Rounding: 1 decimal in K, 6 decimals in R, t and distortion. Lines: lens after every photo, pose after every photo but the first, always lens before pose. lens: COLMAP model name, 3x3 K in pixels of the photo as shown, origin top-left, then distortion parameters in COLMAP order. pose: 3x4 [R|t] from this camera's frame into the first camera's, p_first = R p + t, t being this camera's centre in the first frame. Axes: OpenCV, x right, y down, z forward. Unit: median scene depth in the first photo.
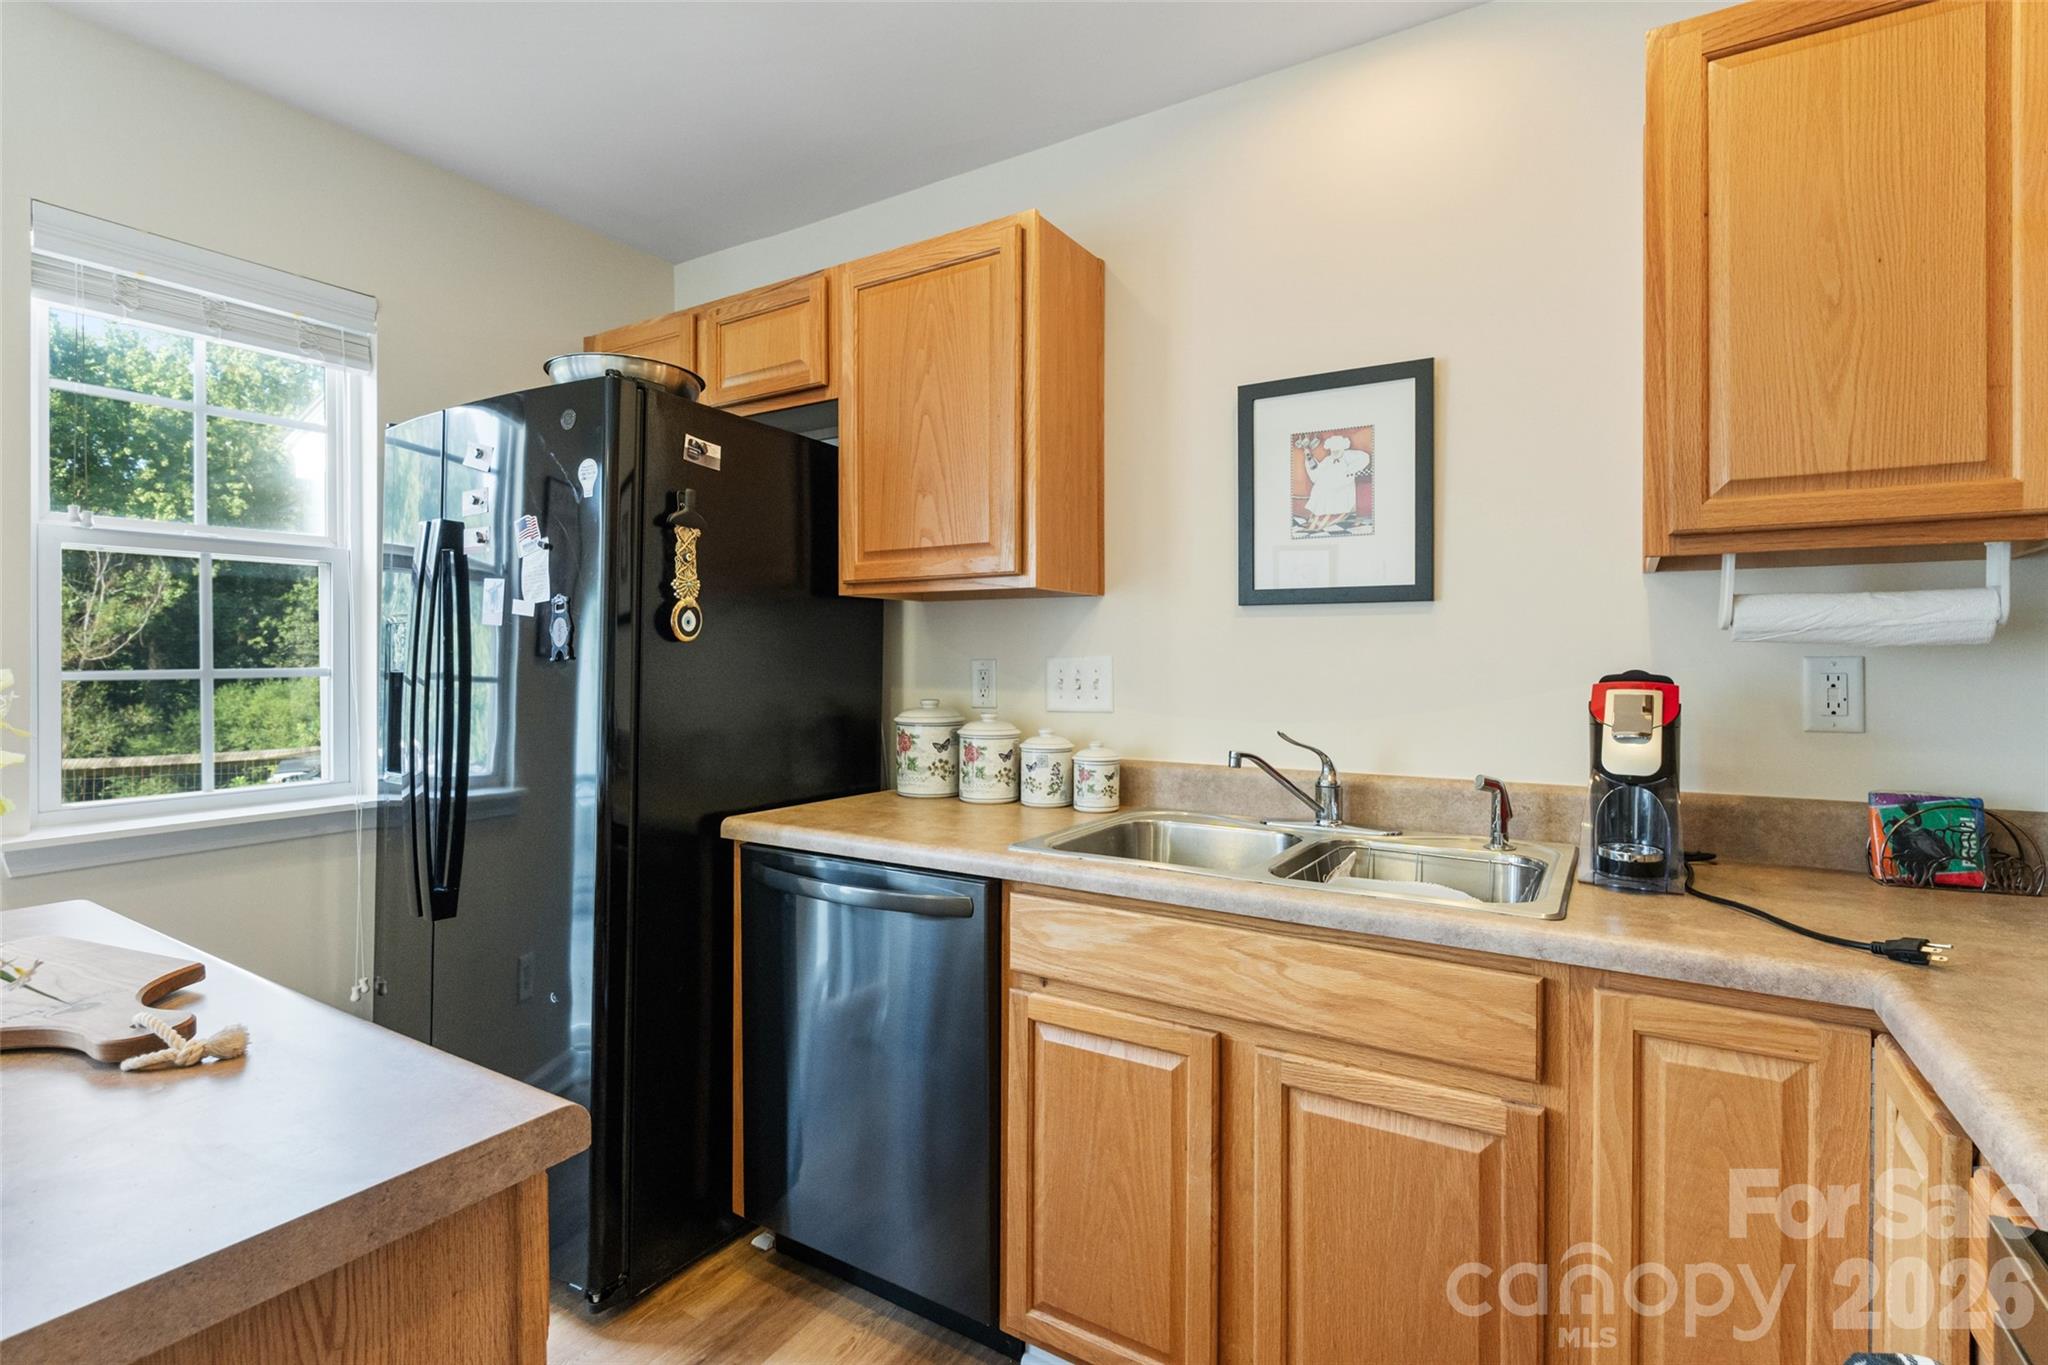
lens RADIAL K [[959.7, 0, 1003.6], [0, 959.7, 668.3], [0, 0, 1]] dist [-0.008072, 0.000330]
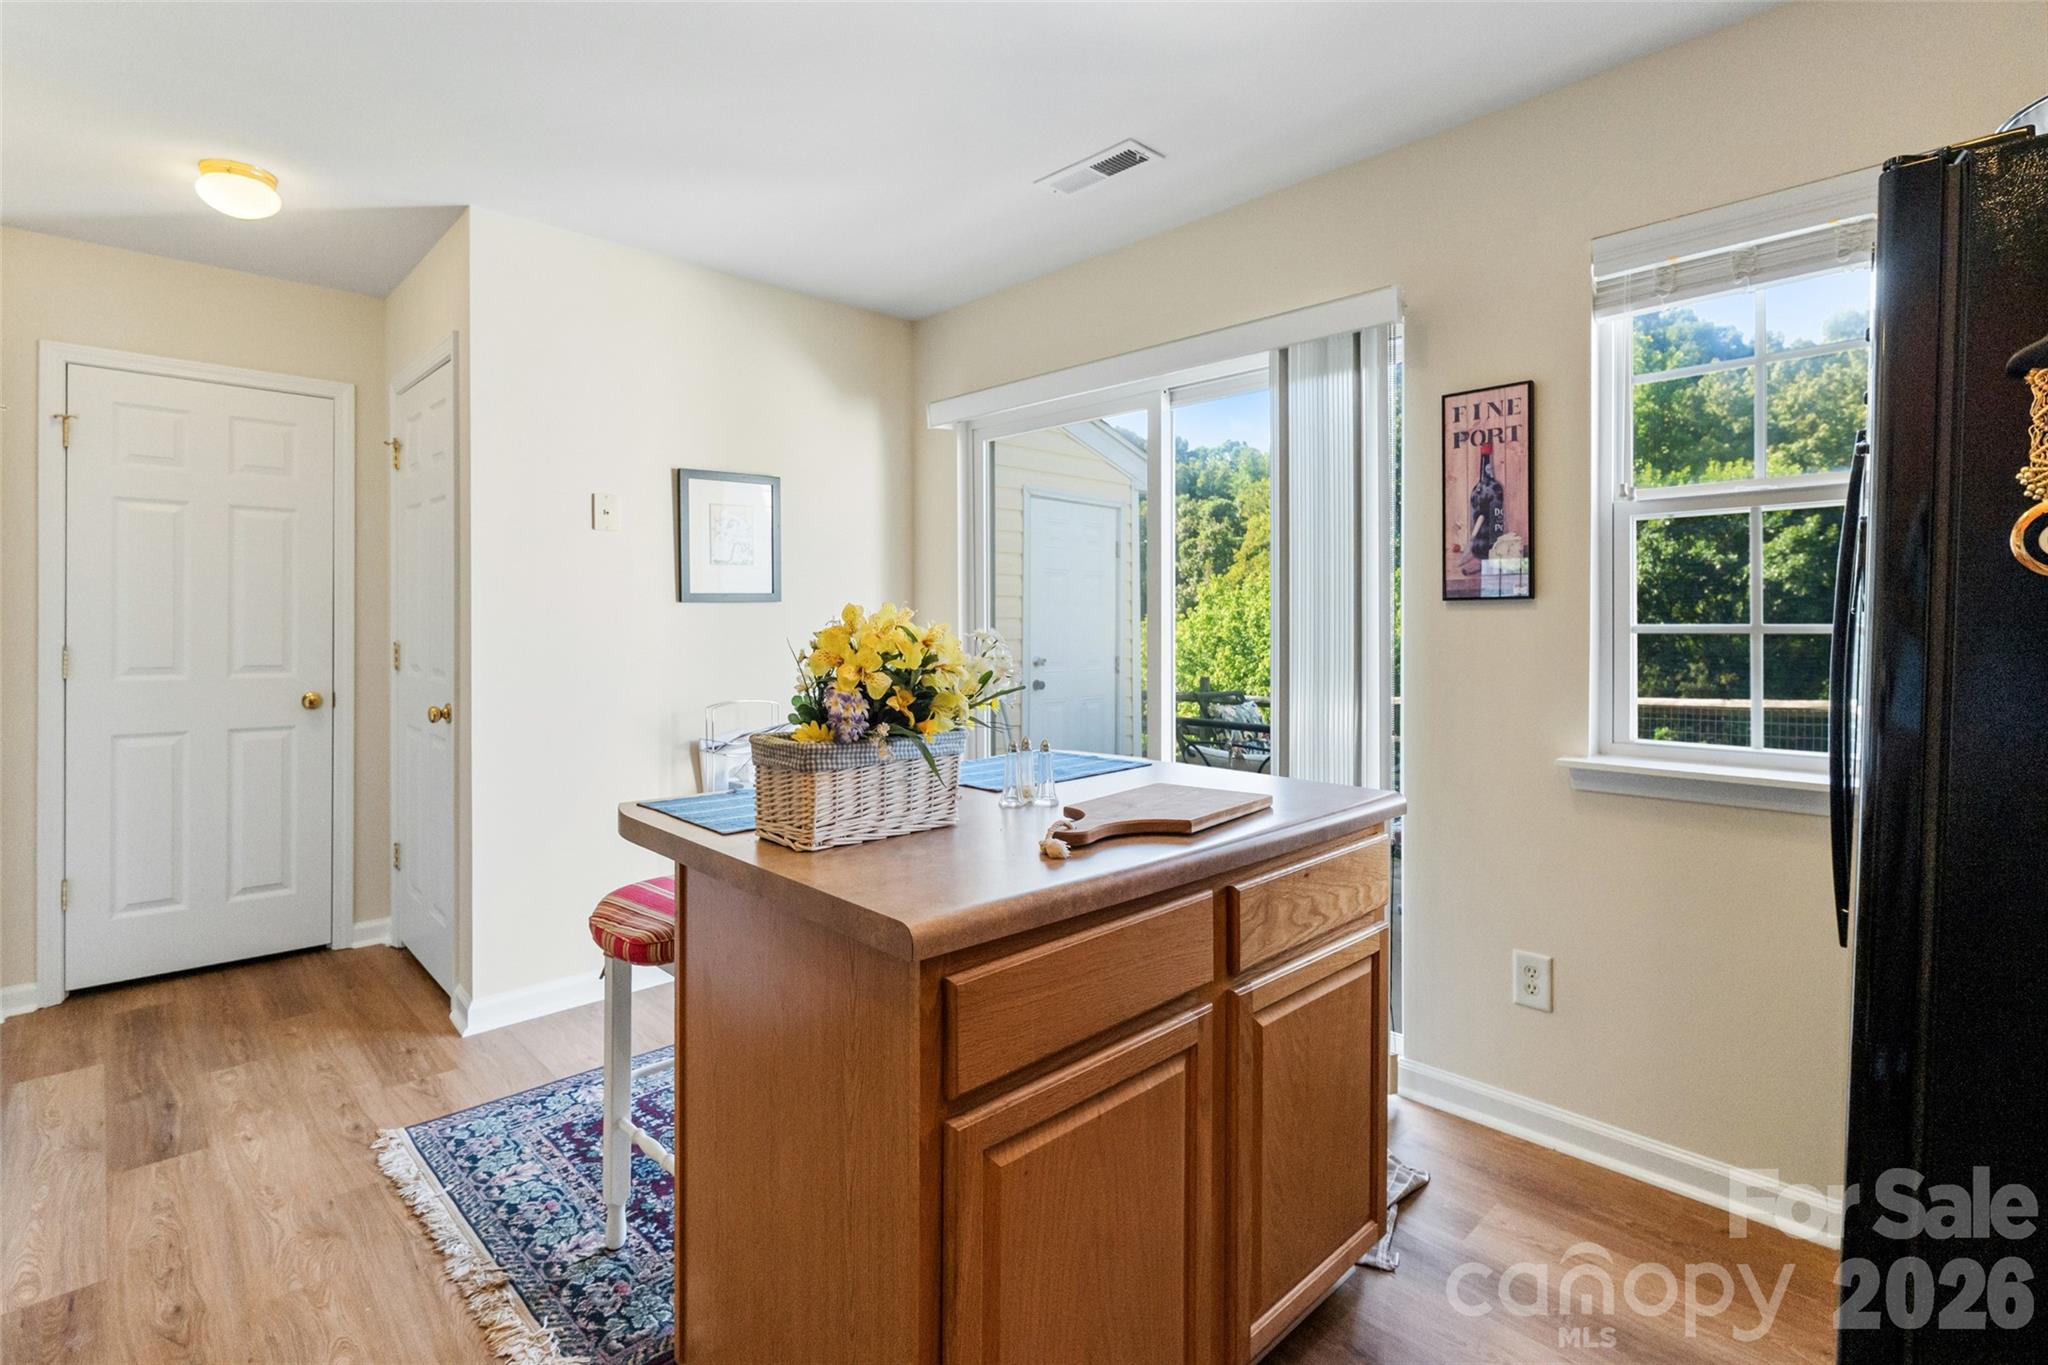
lens RADIAL K [[959.7, 0, 1014.1], [0, 959.7, 643.6], [0, 0, 1]] dist [-0.008072, 0.000330]
pose [[-0.225055, 0.024229, -0.974045, 0.328782], [-0.004882, 0.999650, 0.025994, 0.001183], [0.974334, 0.010606, -0.224858, 0.495055]]
